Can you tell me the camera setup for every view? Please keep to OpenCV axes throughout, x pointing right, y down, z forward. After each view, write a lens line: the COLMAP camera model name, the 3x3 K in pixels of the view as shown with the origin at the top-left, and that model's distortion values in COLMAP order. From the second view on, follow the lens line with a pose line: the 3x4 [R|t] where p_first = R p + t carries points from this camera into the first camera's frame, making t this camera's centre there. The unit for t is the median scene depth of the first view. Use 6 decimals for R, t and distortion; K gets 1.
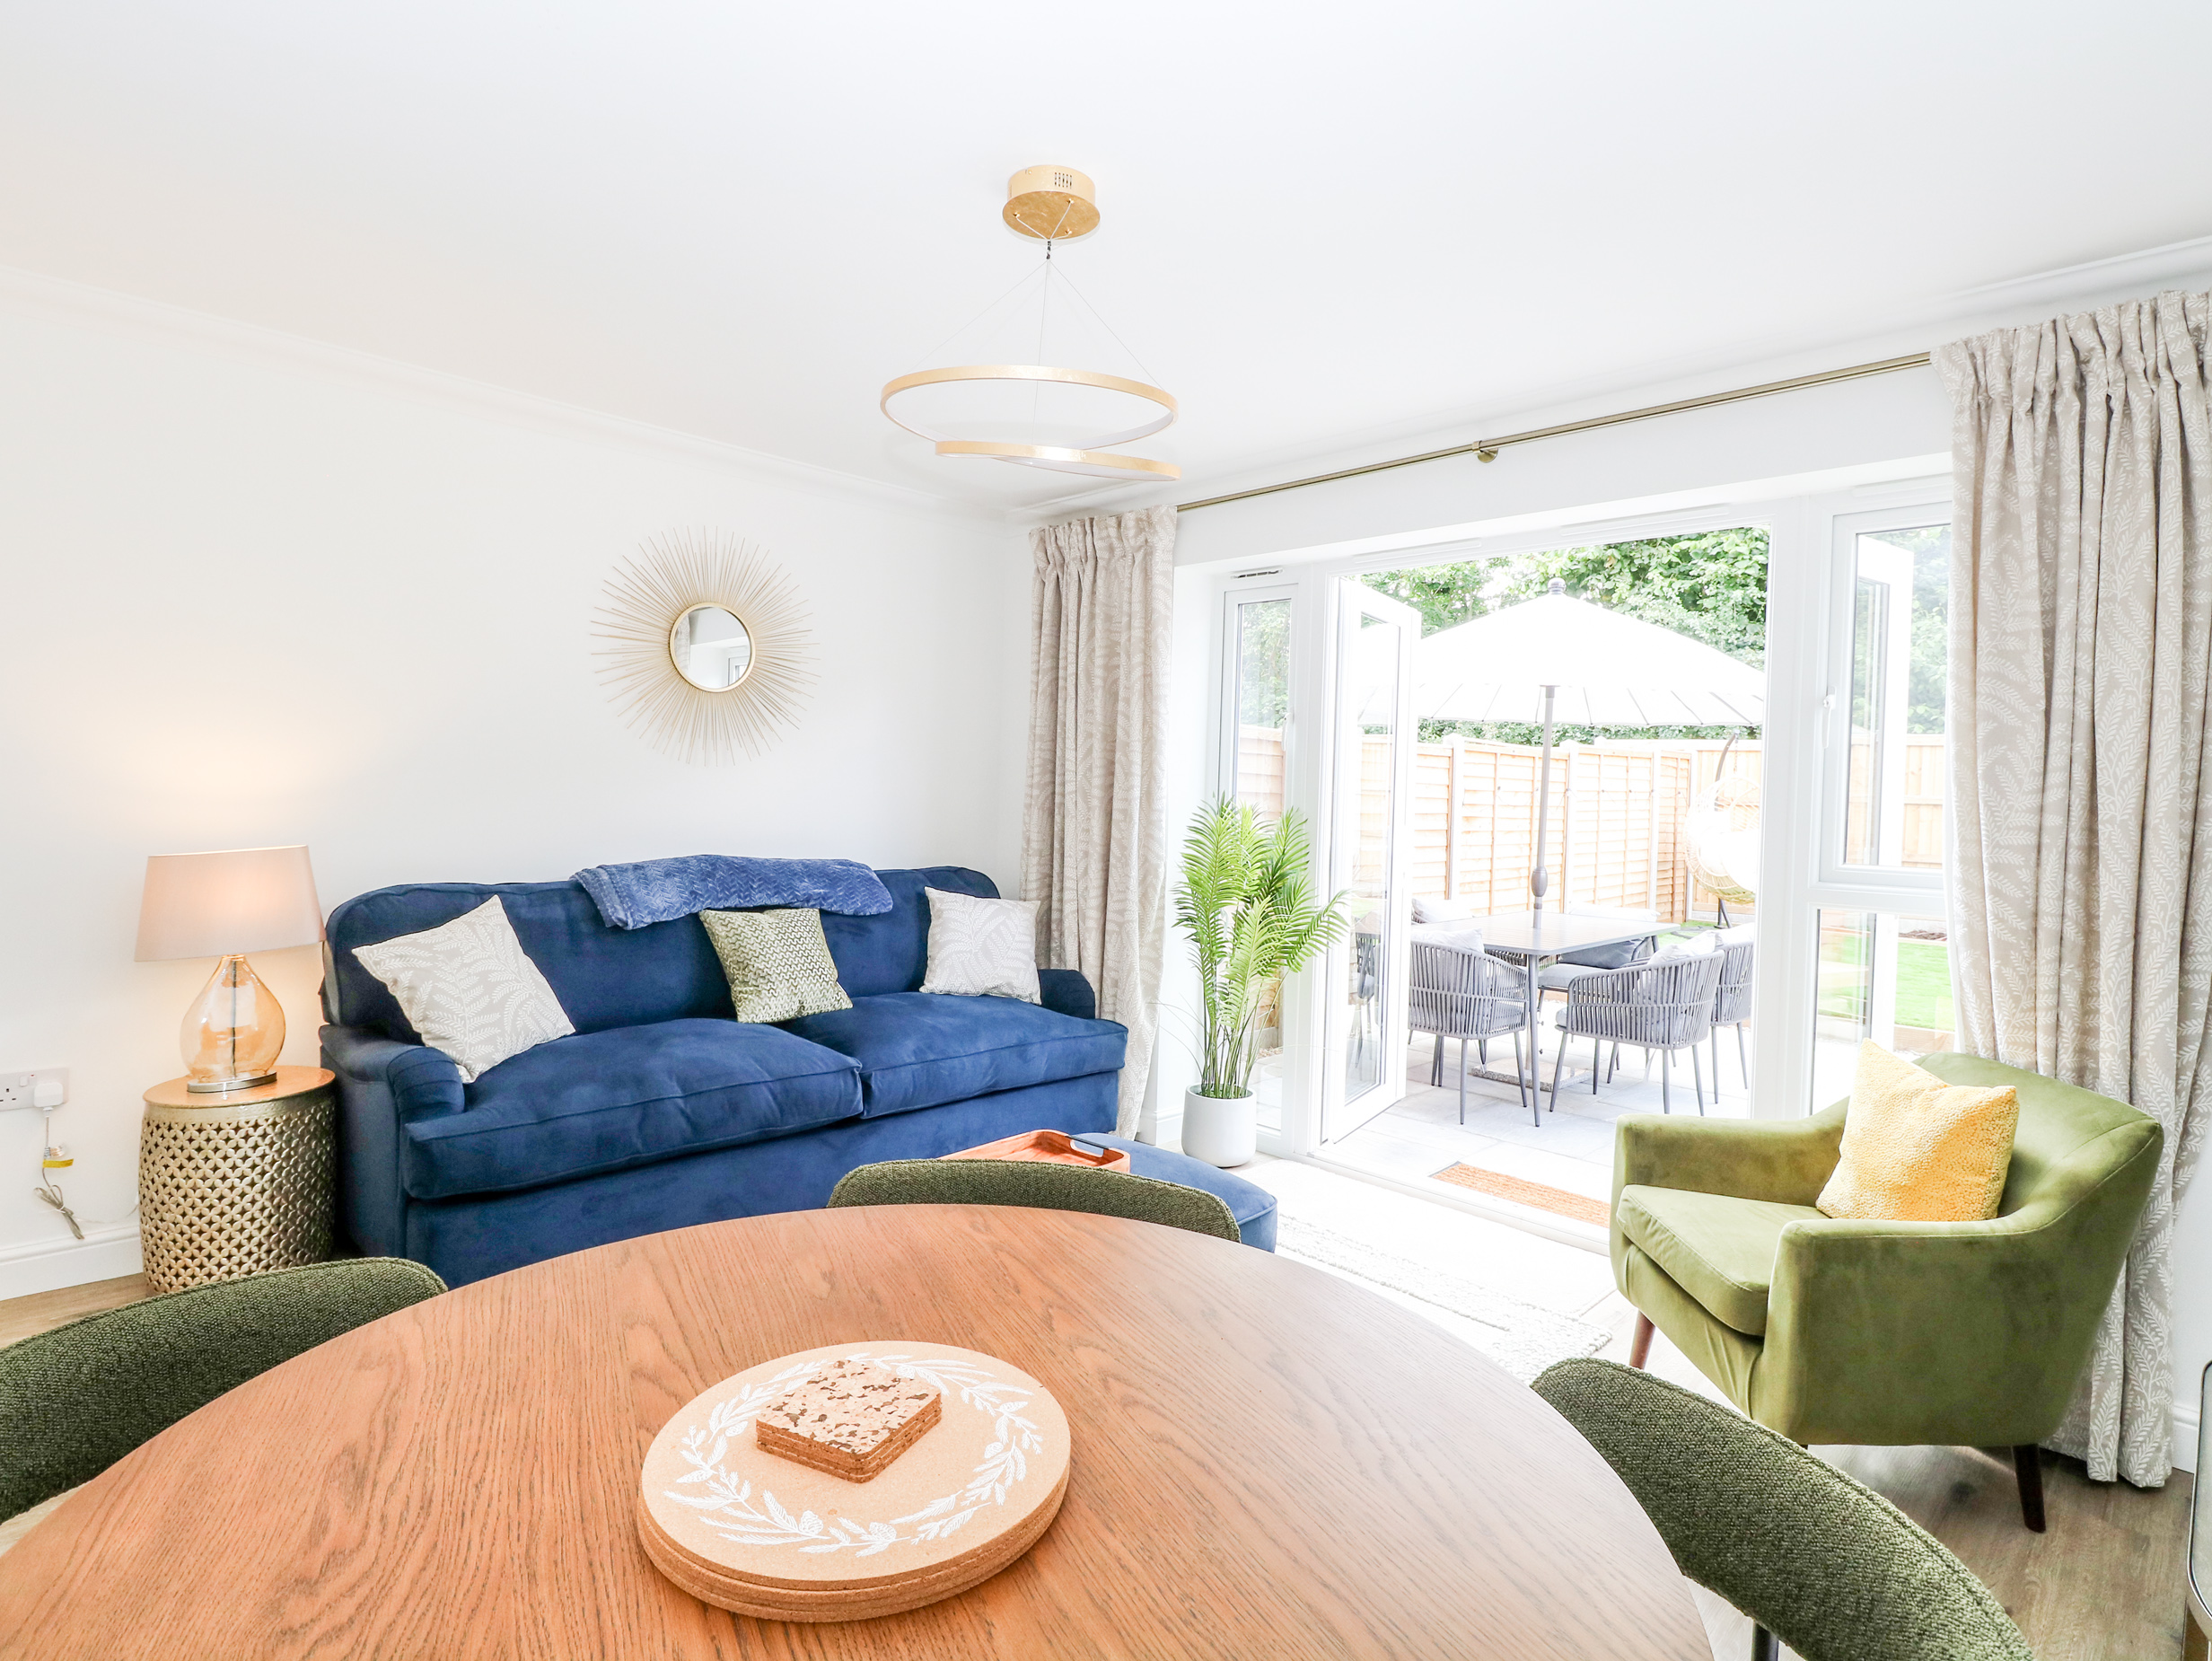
lens RADIAL K [[1149.2, 0, 1109.8], [0, 1149.2, 809.7], [0, 0, 1]] dist [0.004727, -0.017118]
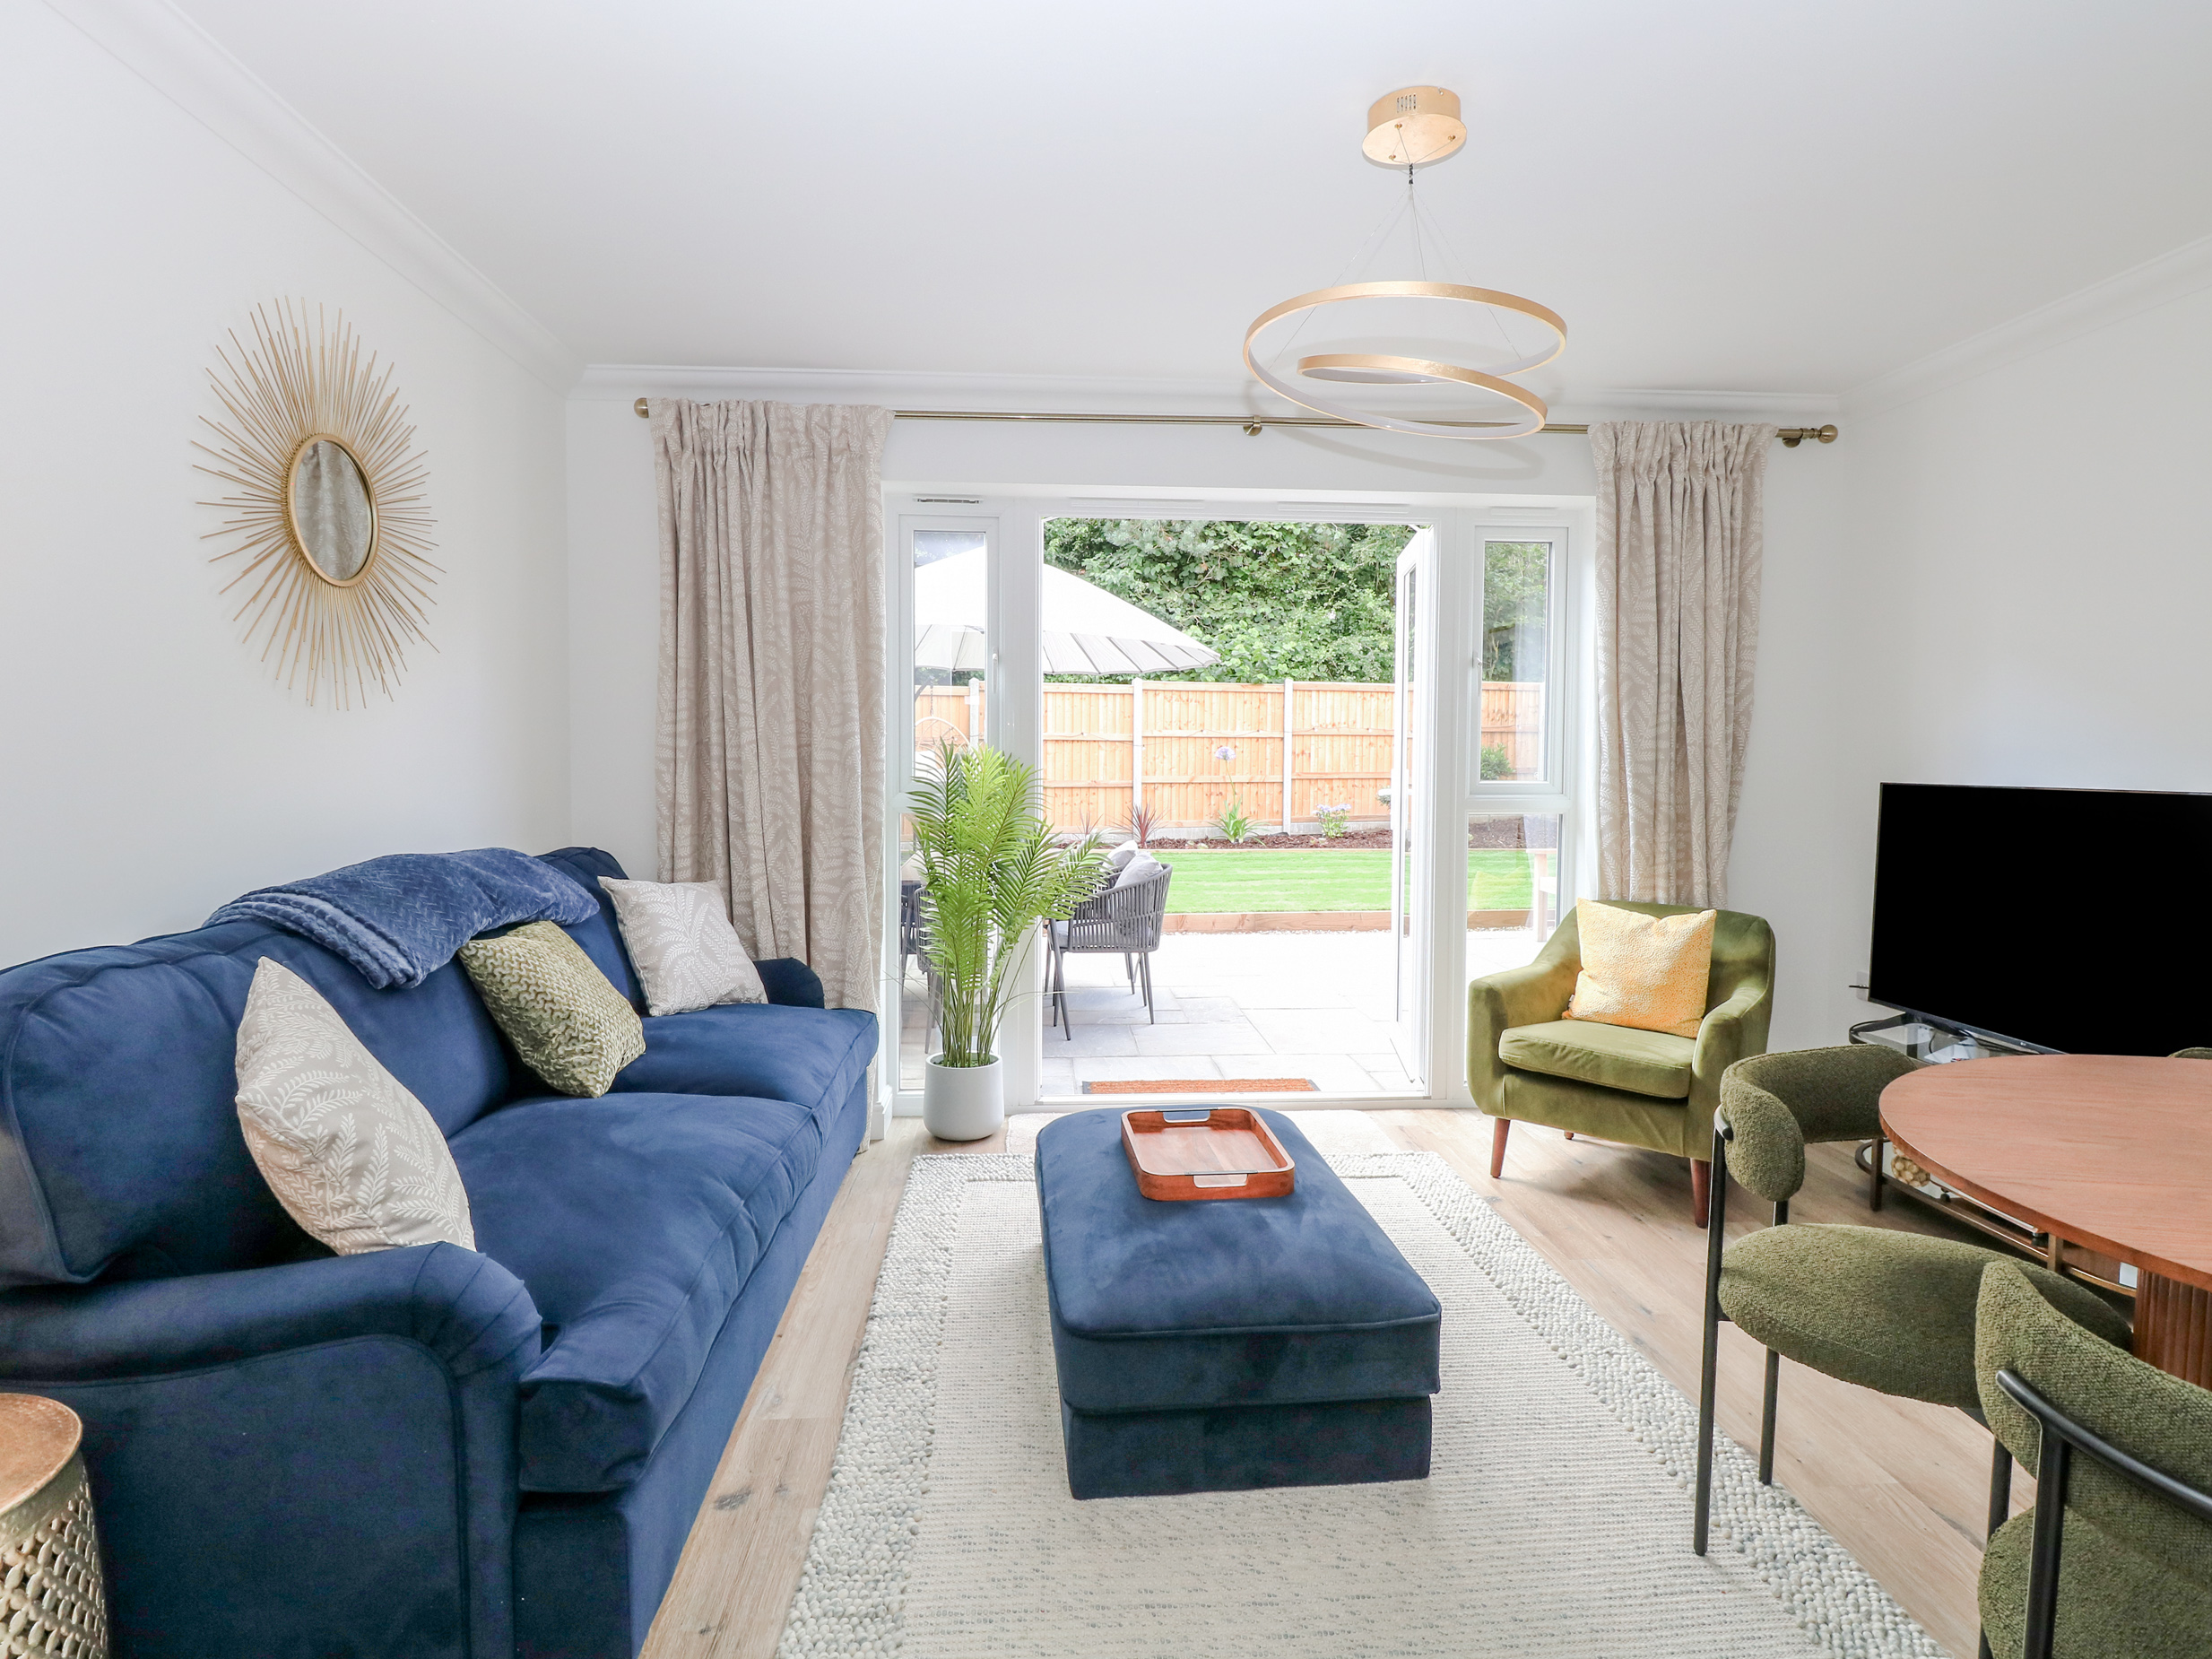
lens RADIAL K [[1149.2, 0, 1109.8], [0, 1149.2, 808.7], [0, 0, 1]] dist [0.004727, -0.017118]
pose [[0.667913, -0.066097, 0.741298, -0.823960], [0.027144, 0.997549, 0.064488, -0.023972], [-0.743744, -0.022951, 0.668071, 0.471892]]
